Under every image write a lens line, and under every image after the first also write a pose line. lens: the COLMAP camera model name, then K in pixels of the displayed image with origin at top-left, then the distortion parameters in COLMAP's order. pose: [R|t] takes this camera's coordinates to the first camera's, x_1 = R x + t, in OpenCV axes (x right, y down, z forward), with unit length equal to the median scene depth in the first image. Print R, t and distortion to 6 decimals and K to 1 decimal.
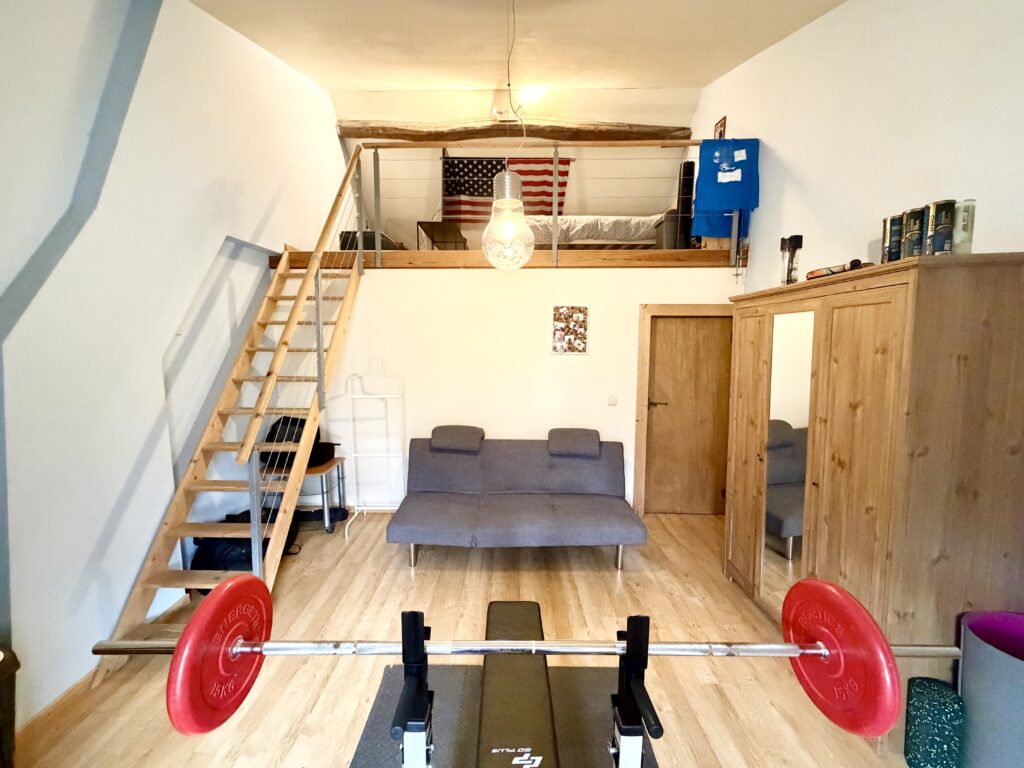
lens RADIAL K [[406.9, 0, 509.6], [0, 406.9, 382.4], [0, 0, 1]] dist [0.000130, -0.000323]
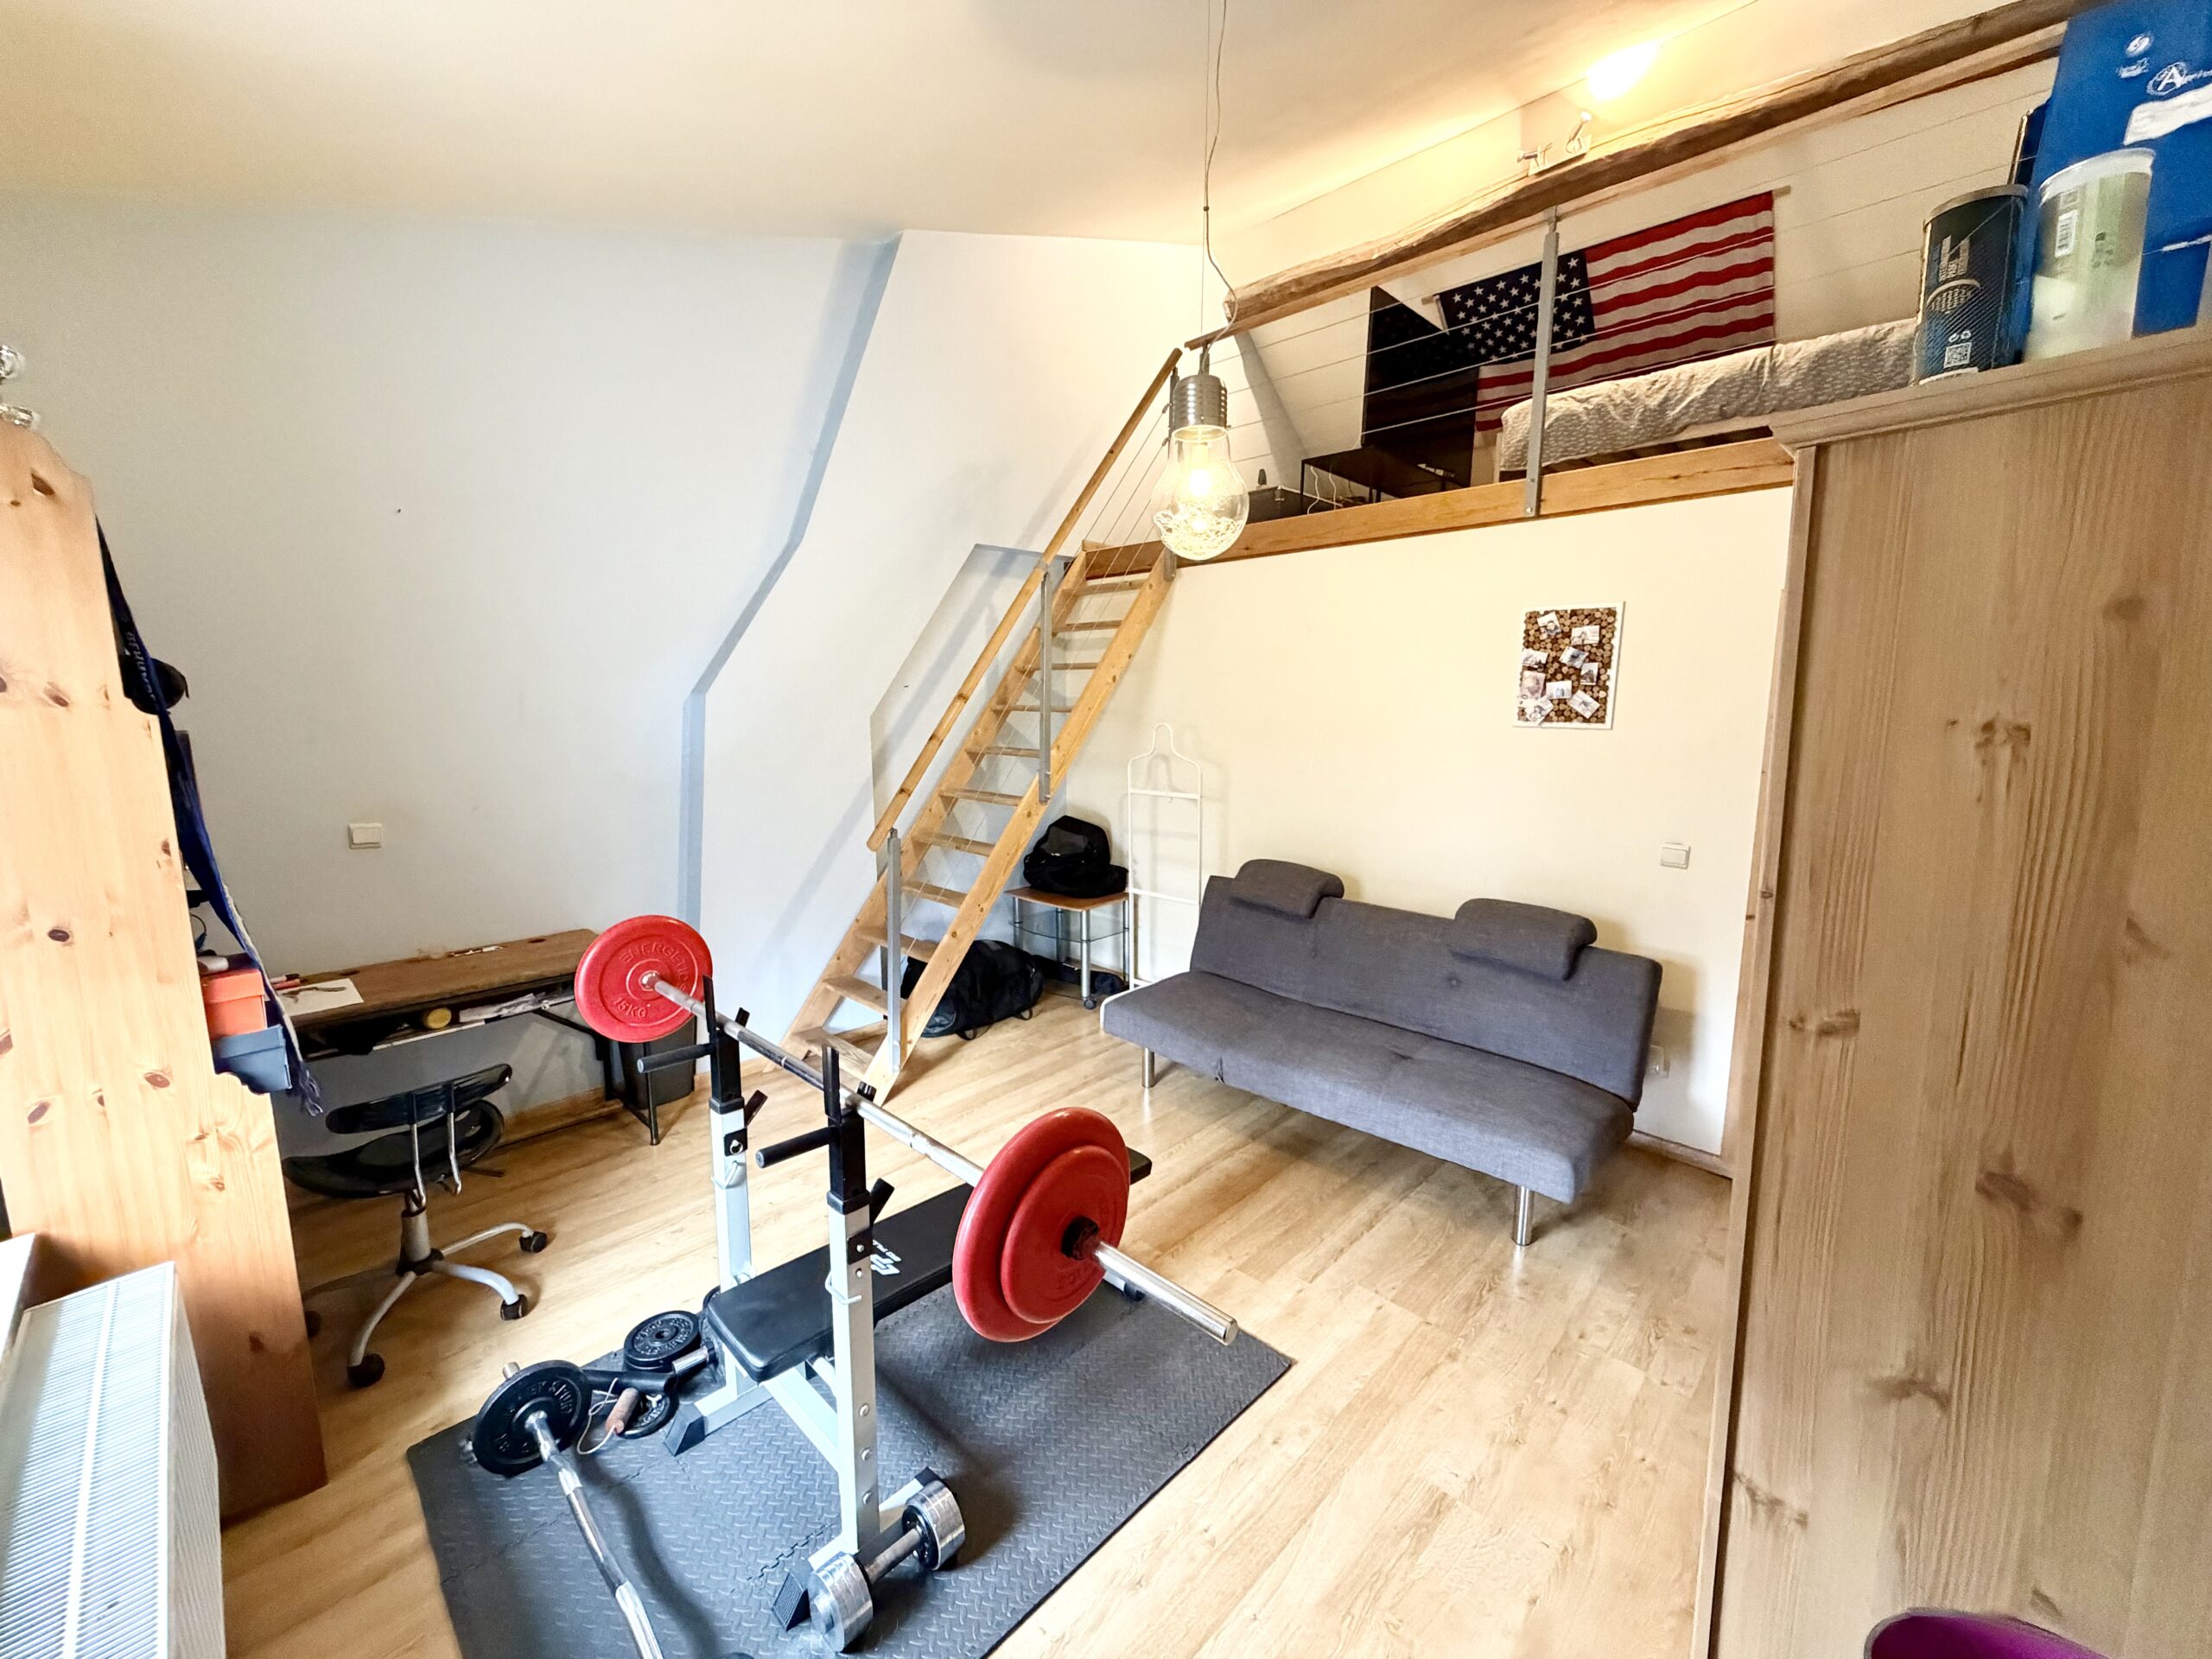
lens RADIAL K [[879.0, 0, 1099.6], [0, 879.0, 821.1], [0, 0, 1]] dist [0.000130, -0.000323]
pose [[0.721952, 0.095942, -0.685260, 0.434575], [-0.074789, 0.995358, 0.060566, 0.005557], [0.687890, 0.007524, 0.725776, 0.040529]]
